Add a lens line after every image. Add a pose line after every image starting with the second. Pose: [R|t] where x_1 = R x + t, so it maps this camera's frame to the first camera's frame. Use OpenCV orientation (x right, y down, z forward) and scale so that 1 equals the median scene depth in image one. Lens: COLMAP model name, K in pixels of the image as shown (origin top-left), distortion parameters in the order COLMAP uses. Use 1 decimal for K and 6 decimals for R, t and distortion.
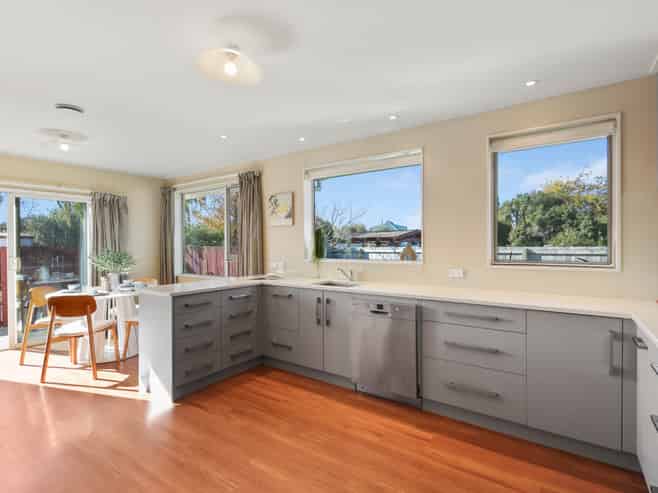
lens RADIAL K [[328.5, 0, 329.0], [0, 328.5, 246.5], [0, 0, 1]] dist [-0.004397, -0.000732]
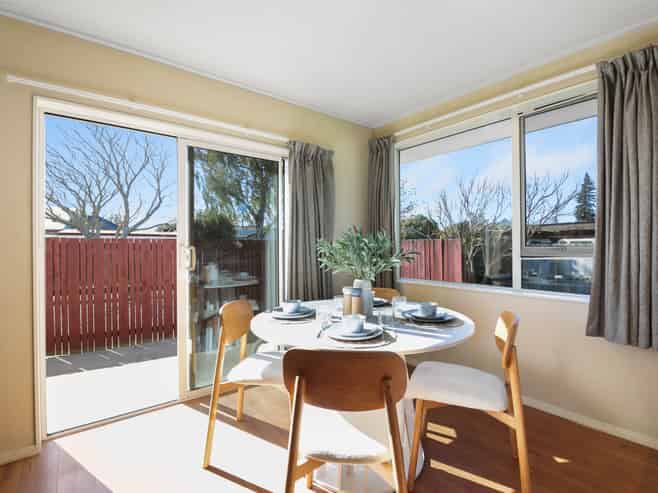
lens RADIAL K [[324.2, 0, 329.0], [0, 324.2, 246.5], [0, 0, 1]] dist [-0.011714, -0.001112]
pose [[0.957903, 0.005376, -0.287041, -0.547737], [-0.006240, 0.999978, -0.002095, 0.033016], [0.287023, 0.003798, 0.957916, 0.513390]]
